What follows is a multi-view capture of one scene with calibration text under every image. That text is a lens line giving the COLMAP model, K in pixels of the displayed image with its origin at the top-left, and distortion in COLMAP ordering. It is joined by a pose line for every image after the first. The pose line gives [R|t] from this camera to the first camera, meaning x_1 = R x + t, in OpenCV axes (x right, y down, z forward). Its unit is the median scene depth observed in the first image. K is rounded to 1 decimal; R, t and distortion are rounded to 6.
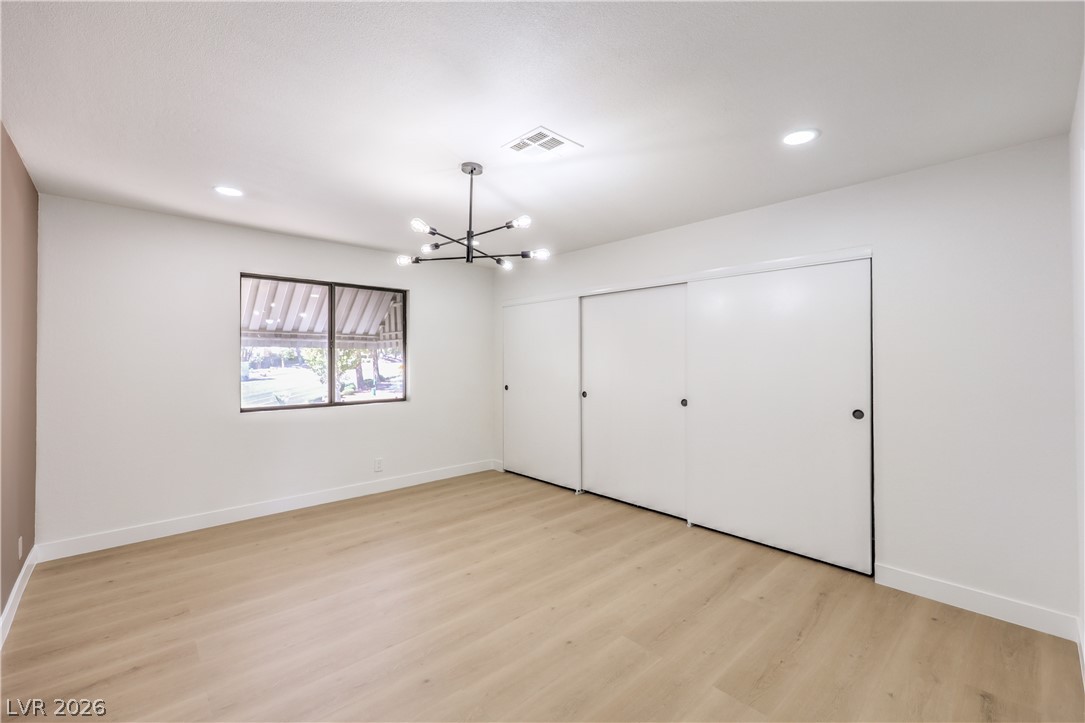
lens RADIAL K [[455.2, 0, 545.3], [0, 455.2, 351.5], [0, 0, 1]] dist [0.001718, 0.000228]
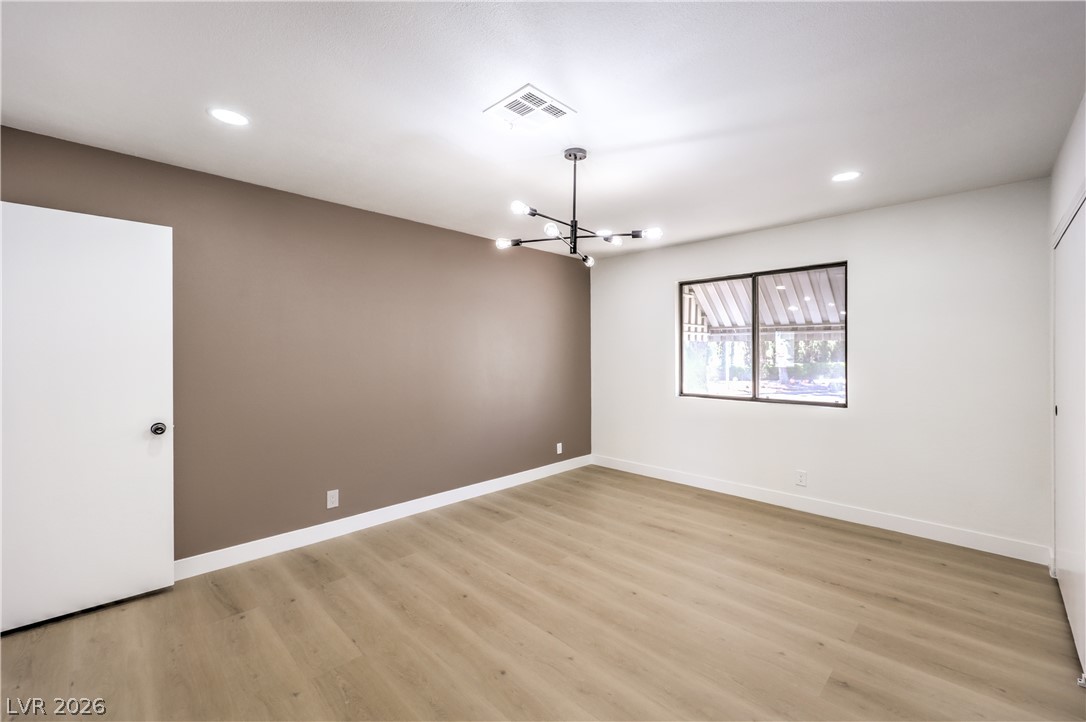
lens RADIAL K [[444.9, 0, 552.4], [0, 444.9, 355.2], [0, 0, 1]] dist [0.001930, 0.000276]
pose [[0.047513, 0.005859, -0.998853, 0.595720], [0.016355, 0.999844, 0.006643, 0.011524], [0.998737, -0.016652, 0.047410, 0.692165]]
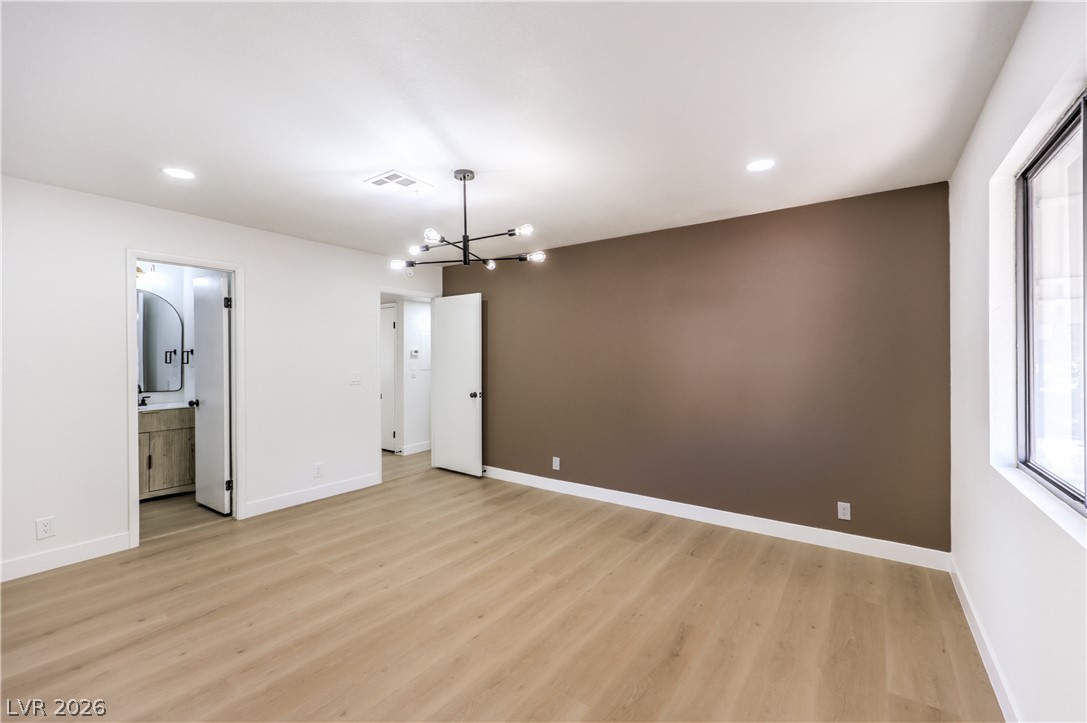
lens RADIAL K [[445.7, 0, 549.8], [0, 445.7, 359.5], [0, 0, 1]] dist [0.001276, -0.000009]
pose [[-0.977805, 0.004096, -0.209475, -0.106281], [0.005956, 0.999948, -0.008246, 0.024447], [0.209431, -0.009310, -0.977779, 1.565796]]
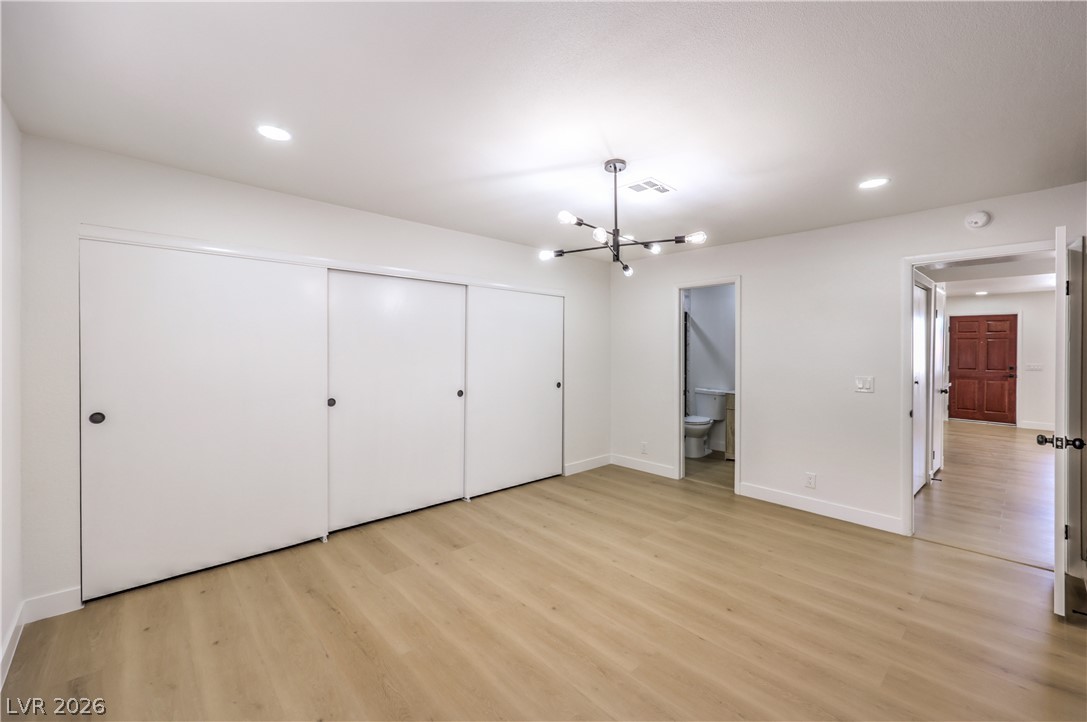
lens RADIAL K [[446.9, 0, 551.1], [0, 446.9, 351.9], [0, 0, 1]] dist [0.001742, 0.000226]
pose [[-0.007612, -0.005318, 0.999957, -0.867587], [-0.016866, 0.999844, 0.005189, 0.000216], [-0.999829, -0.016826, -0.007701, 0.875791]]
